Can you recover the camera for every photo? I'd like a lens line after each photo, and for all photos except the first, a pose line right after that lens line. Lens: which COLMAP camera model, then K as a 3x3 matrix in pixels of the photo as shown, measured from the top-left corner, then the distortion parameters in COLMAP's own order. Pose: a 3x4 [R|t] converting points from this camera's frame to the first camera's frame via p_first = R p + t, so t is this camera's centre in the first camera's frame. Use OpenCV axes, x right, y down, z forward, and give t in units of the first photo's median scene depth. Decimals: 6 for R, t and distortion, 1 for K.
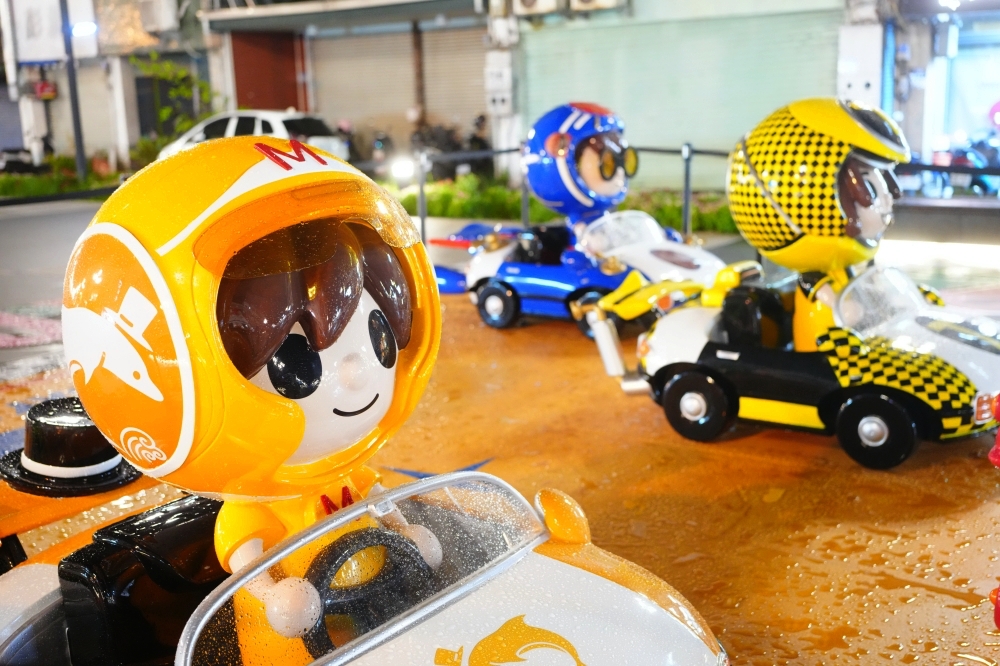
lens RADIAL K [[1154.7, 0, 502.0], [0, 1154.7, 335.3], [0, 0, 1]] dist [0.003998, -0.001899]
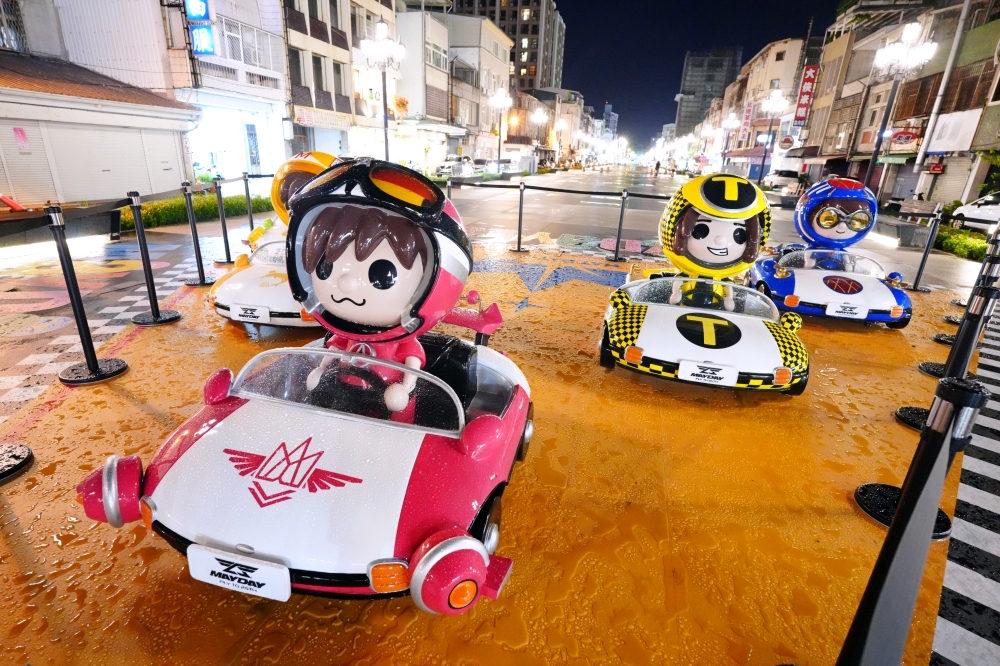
lens RADIAL K [[492.9, 0, 499.5], [0, 492.9, 333.0], [0, 0, 1]] dist [0.000603, 0.000480]
pose [[0.352734, 0.362460, -0.862671, 0.332230], [-0.252077, 0.924654, 0.285432, -0.044311], [0.901131, 0.116778, 0.417525, 0.170474]]
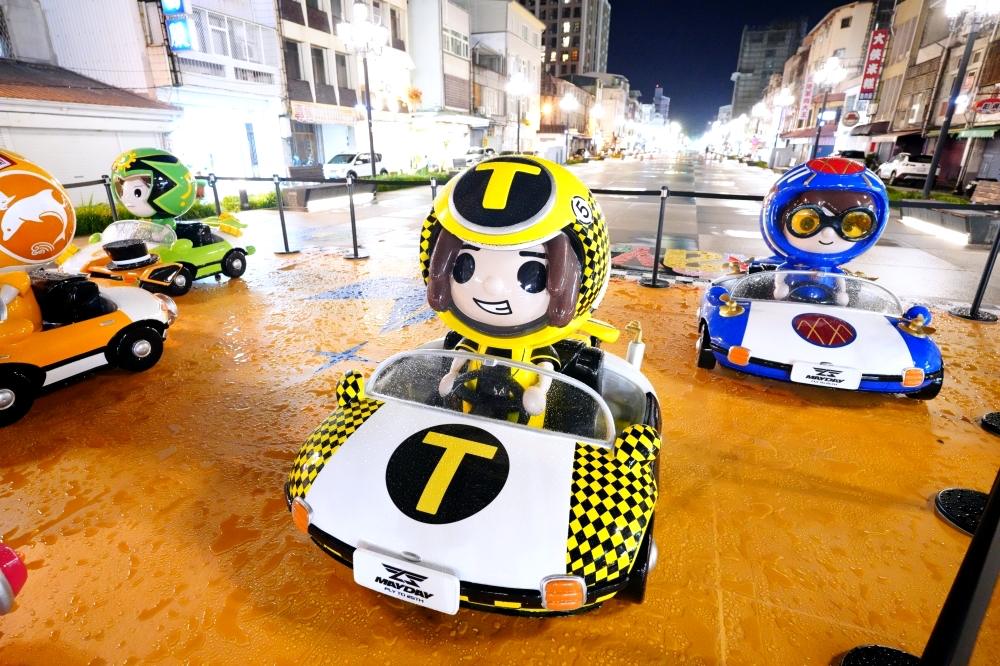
lens RADIAL K [[506.2, 0, 500.0], [0, 506.2, 331.8], [0, 0, 1]] dist [0.001221, 0.000107]
pose [[0.272635, 0.364184, -0.890528, 0.256911], [-0.220412, 0.924618, 0.310645, -0.076871], [0.936530, 0.111590, 0.332354, 0.339275]]
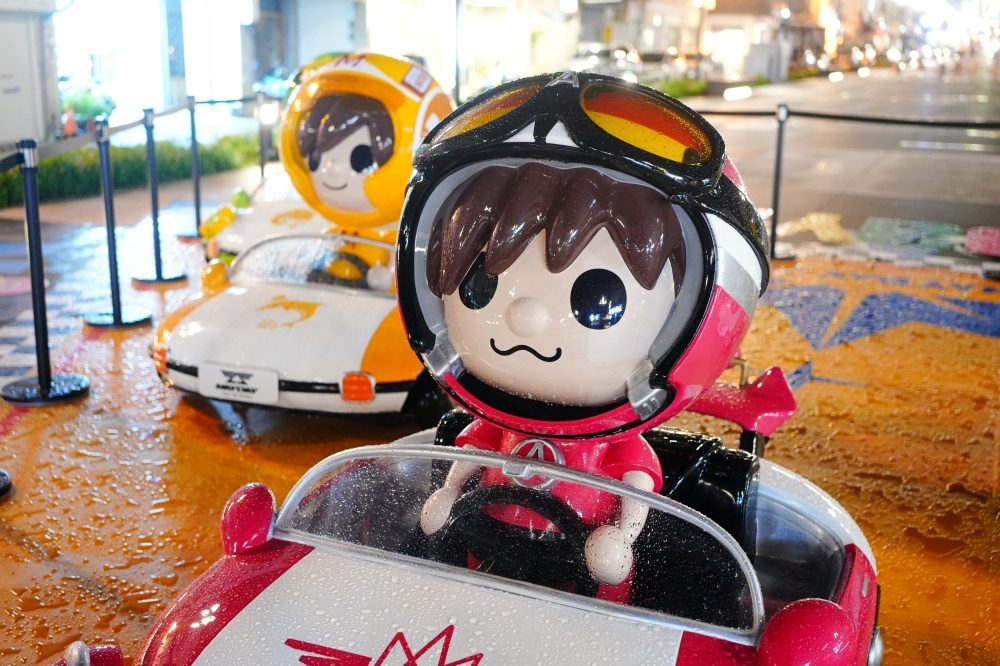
lens RADIAL K [[1154.7, 0, 502.0], [0, 1154.7, 335.3], [0, 0, 1]] dist [0.003998, -0.001899]
pose [[0.203300, 0.278863, -0.938565, 0.345009], [-0.228986, 0.945542, 0.231336, -0.040871], [0.951964, 0.167888, 0.256084, 0.142785]]
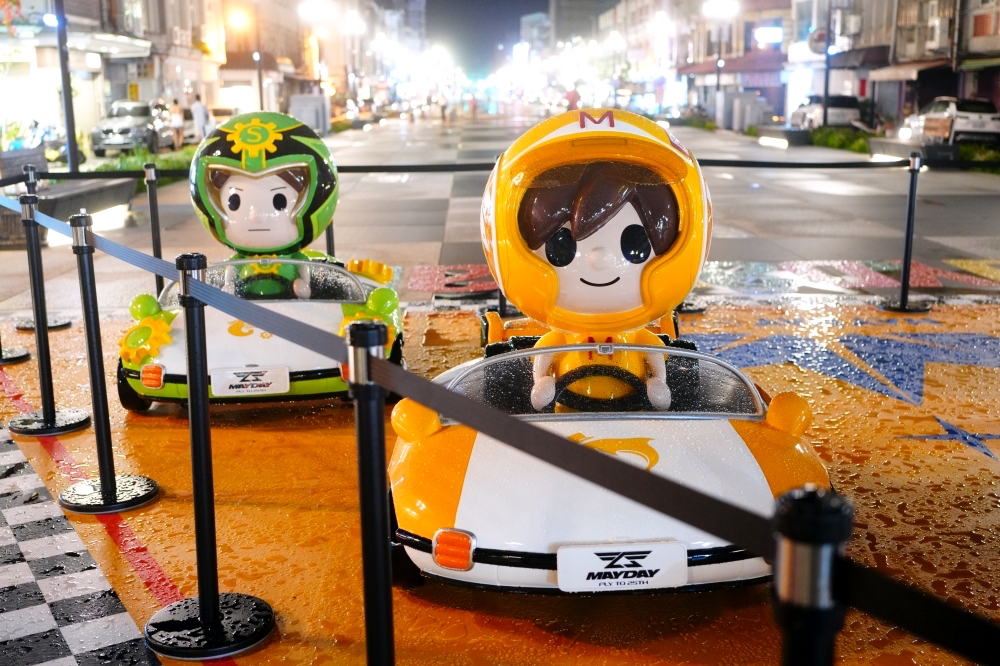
lens RADIAL K [[1149.6, 0, 500.0], [0, 1149.6, 333.0], [0, 0, 1]] dist [0.001225, 0.014969]
pose [[0.604113, 0.188704, -0.774234, 0.181569], [-0.179596, 0.978804, 0.098430, 0.000204], [0.776398, 0.079586, 0.625198, -0.014280]]
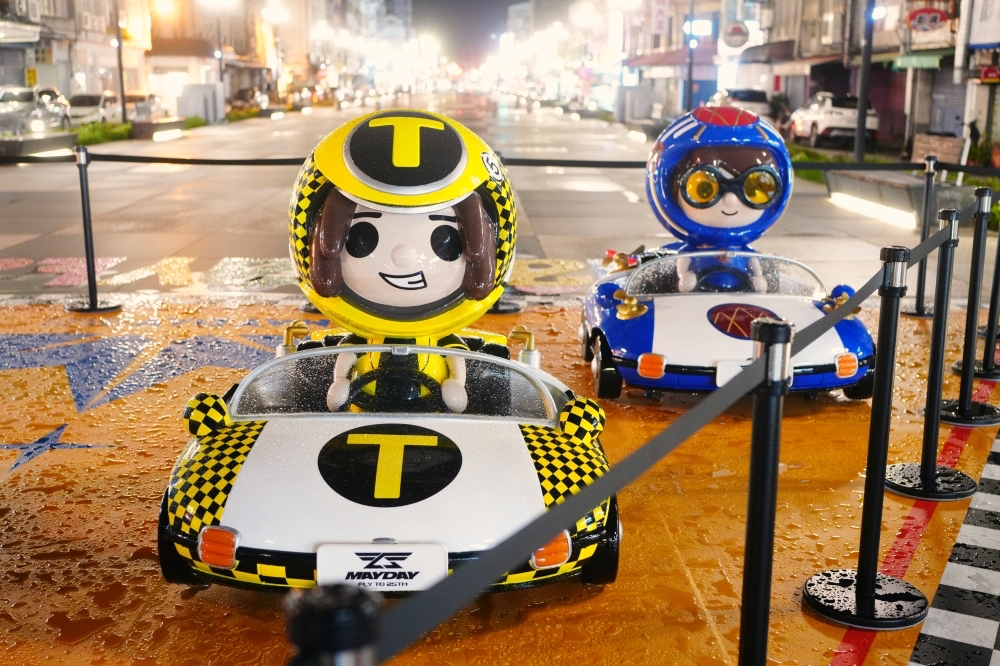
lens RADIAL K [[1149.6, 0, 500.0], [0, 1149.6, 333.0], [0, 0, 1]] dist [0.001225, 0.014969]
pose [[0.603602, 0.202522, -0.771135, 0.355815], [-0.191552, 0.975708, 0.106313, -0.060244], [0.773933, 0.083542, 0.627732, 0.229889]]
